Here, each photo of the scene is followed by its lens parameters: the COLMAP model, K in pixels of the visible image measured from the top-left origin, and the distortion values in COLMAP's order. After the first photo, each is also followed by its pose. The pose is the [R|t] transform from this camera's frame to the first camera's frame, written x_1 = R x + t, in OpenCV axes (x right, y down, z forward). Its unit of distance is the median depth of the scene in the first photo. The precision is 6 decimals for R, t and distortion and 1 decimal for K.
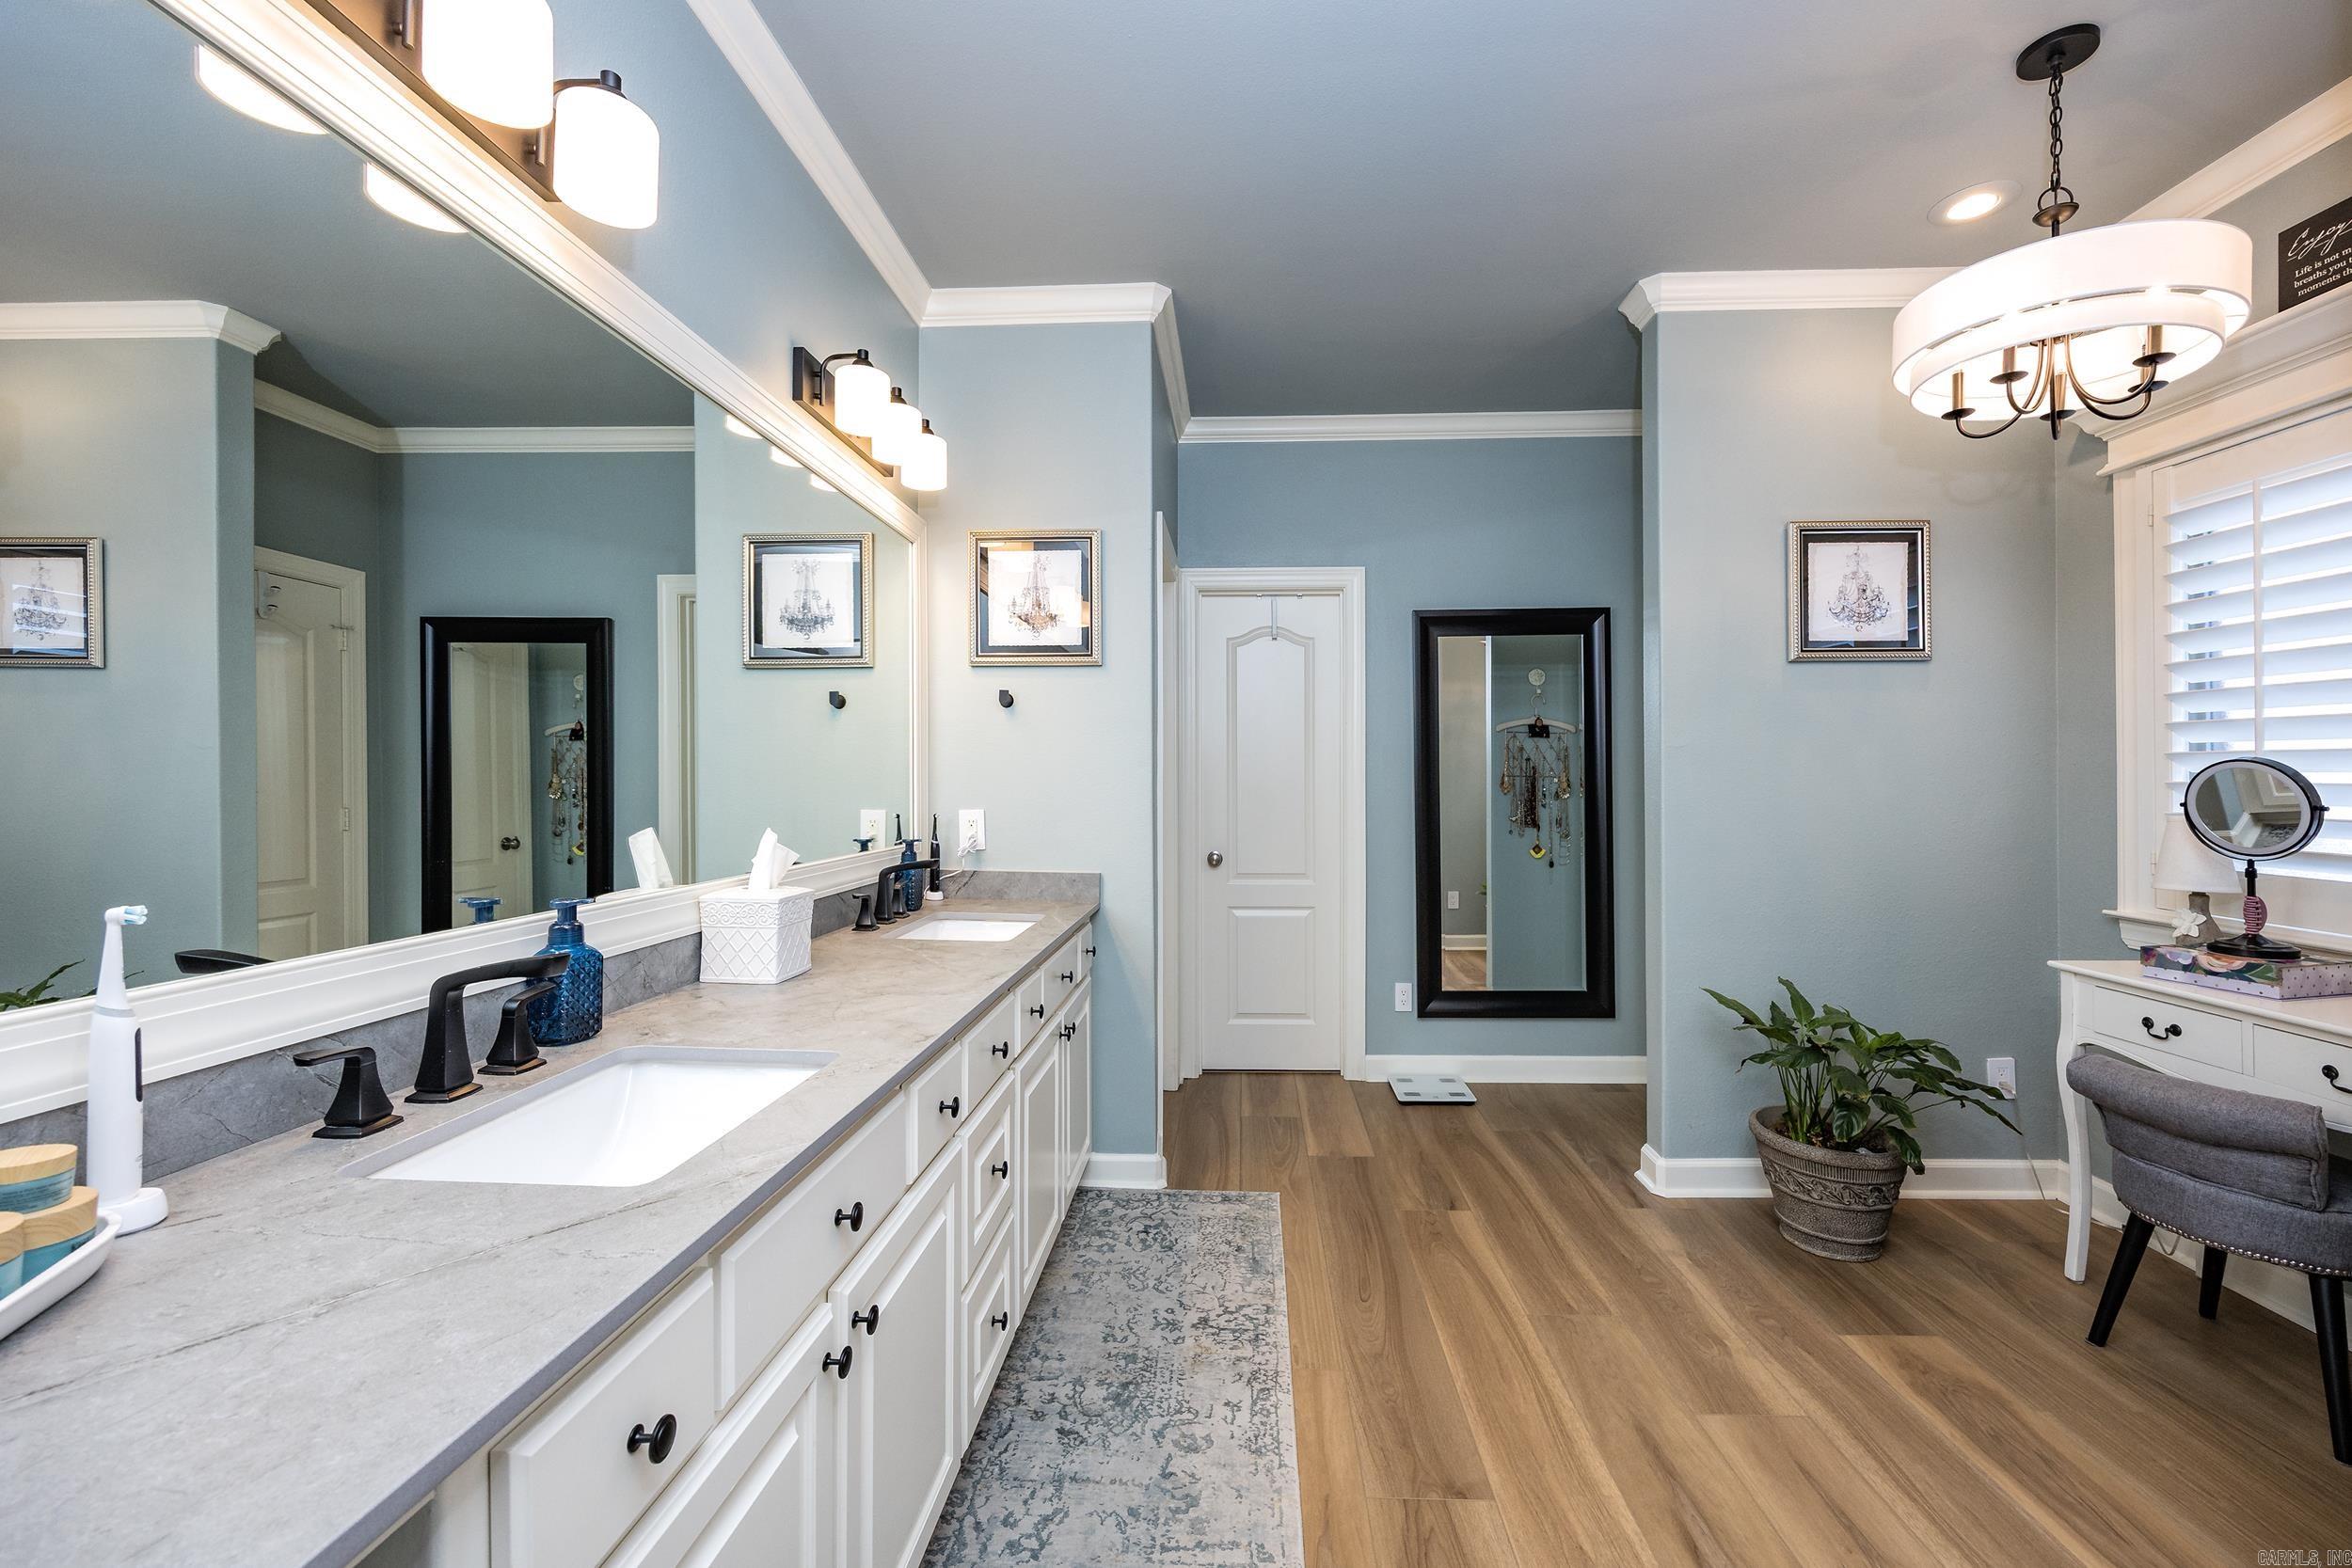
lens RADIAL K [[980.9, 0, 1190.2], [0, 980.9, 781.6], [0, 0, 1]] dist [0.002099, 0.001374]
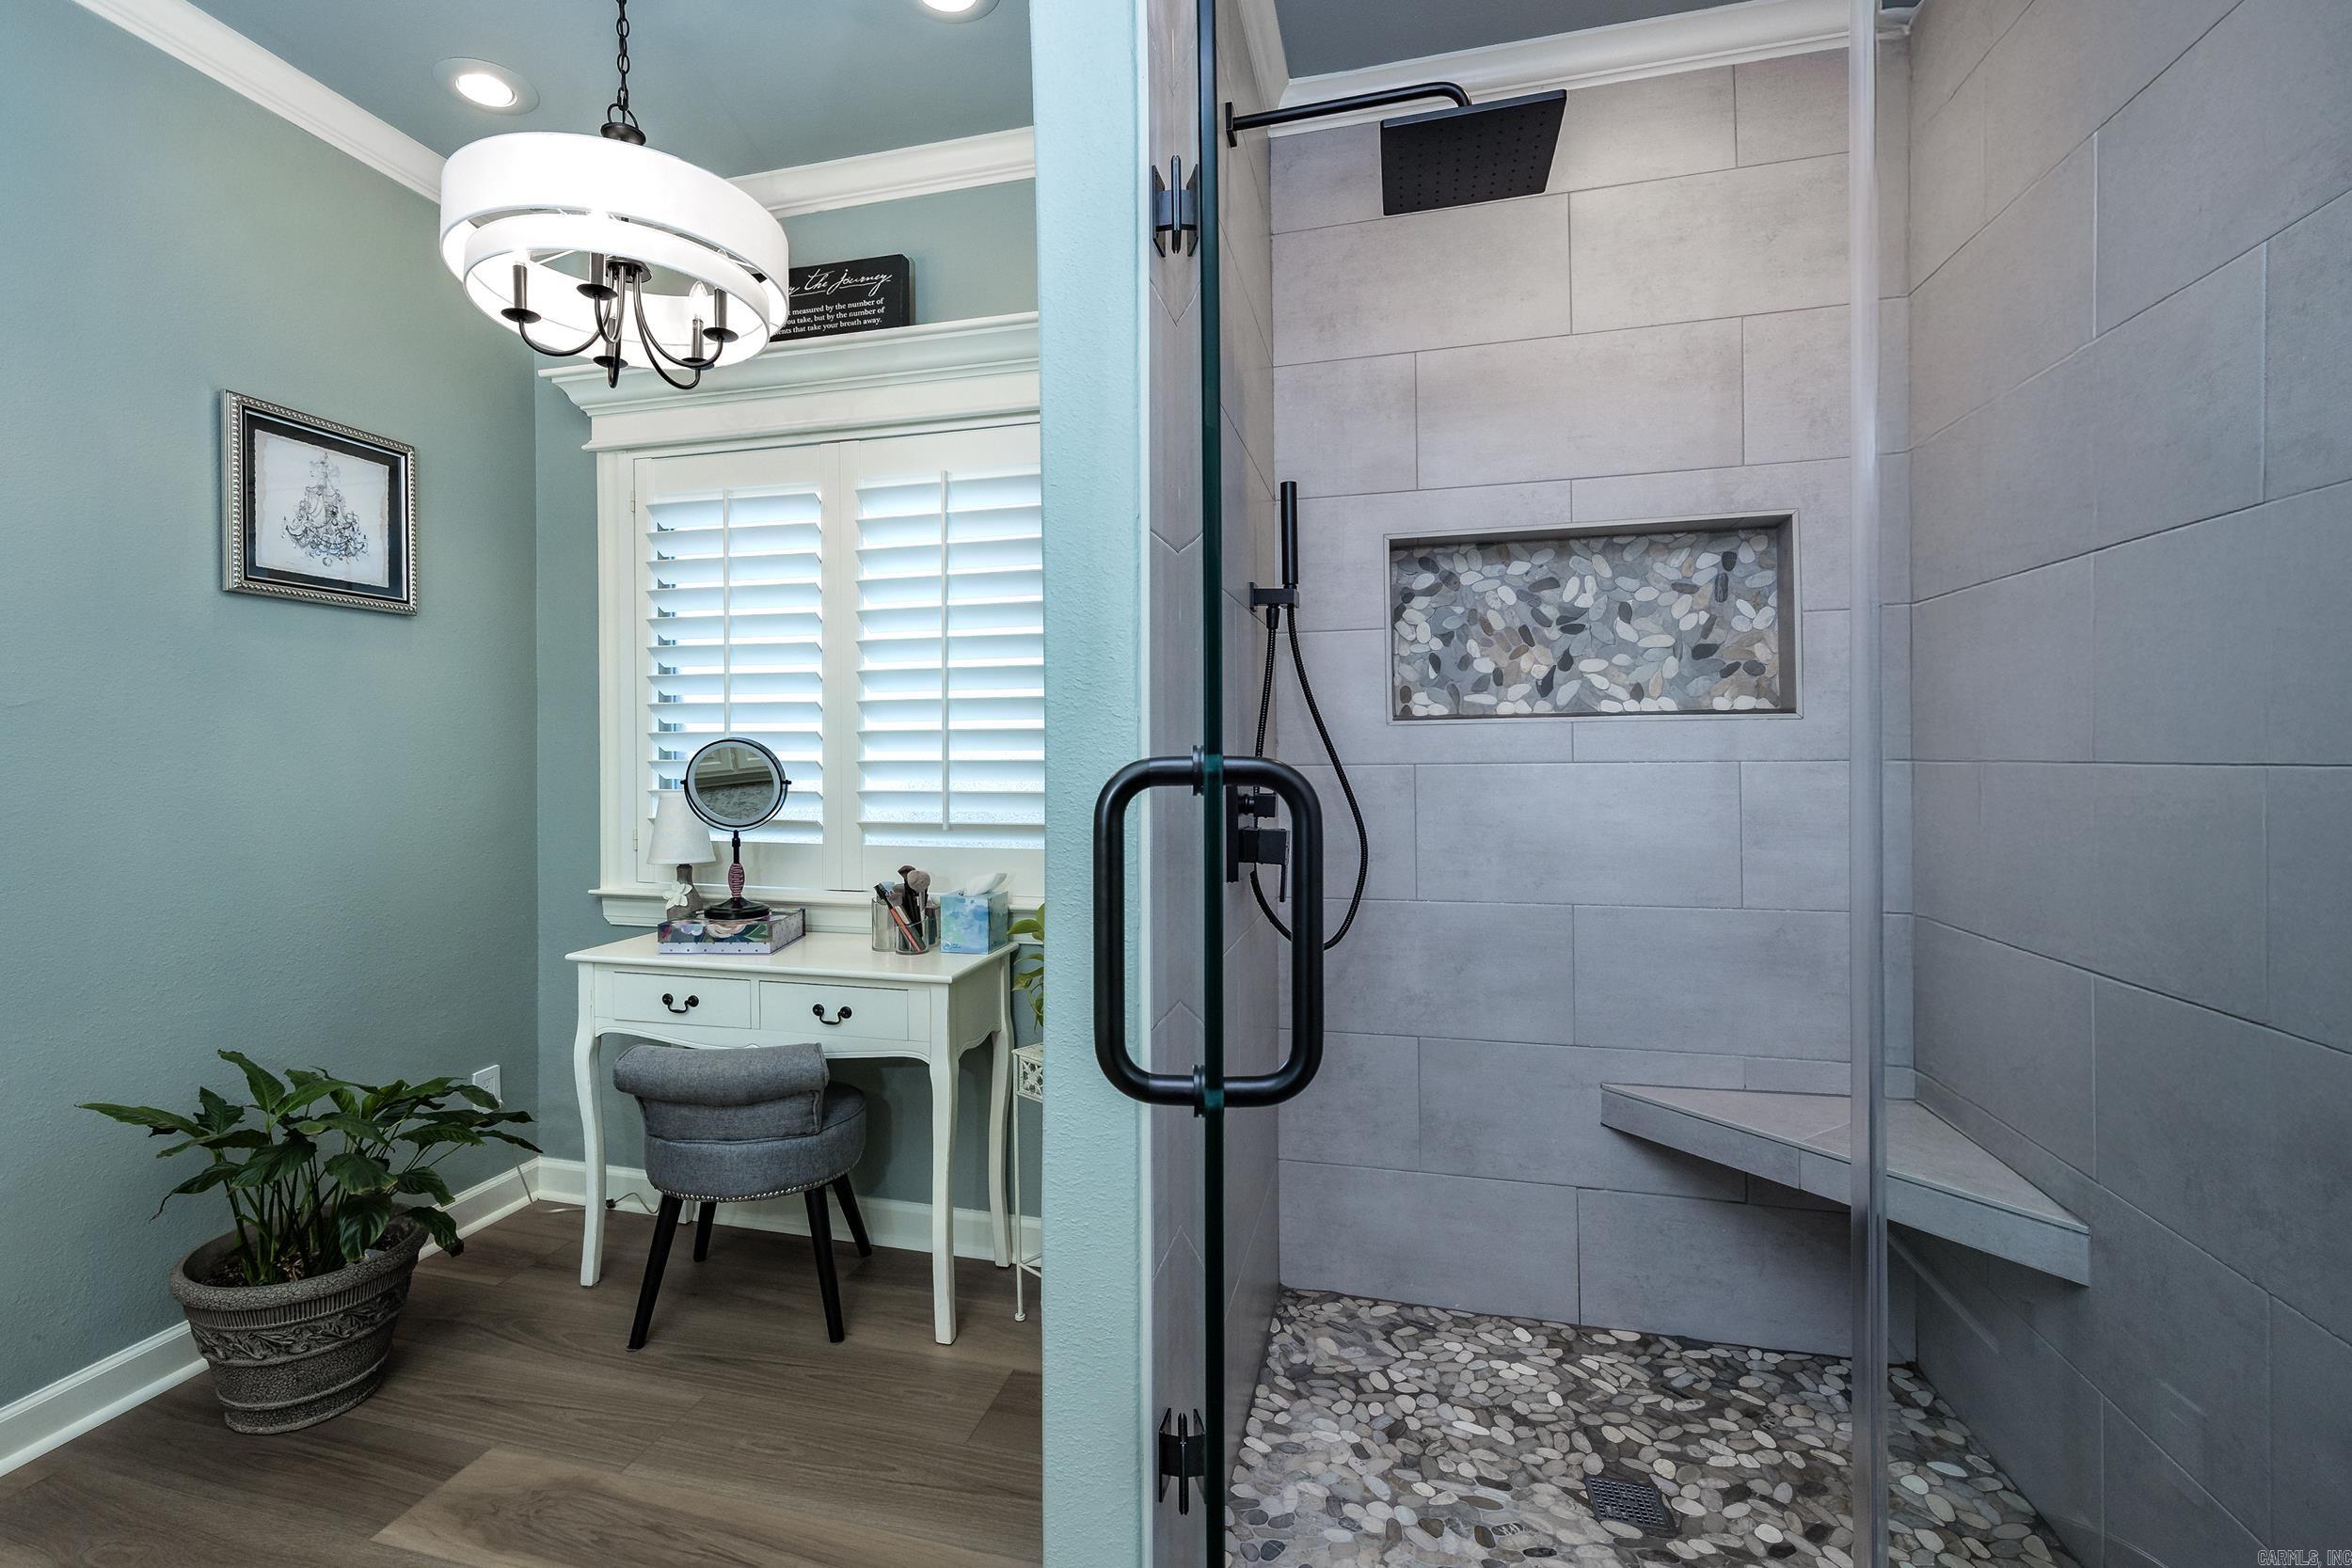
lens RADIAL K [[980.9, 0, 1056.1], [0, 980.9, 752.6], [0, 0, 1]] dist [0.002099, 0.001374]
pose [[0.202433, -0.002342, 0.979293, 0.062913], [0.008133, 0.999967, 0.000710, -0.005203], [-0.979262, 0.007821, 0.202445, 0.375332]]
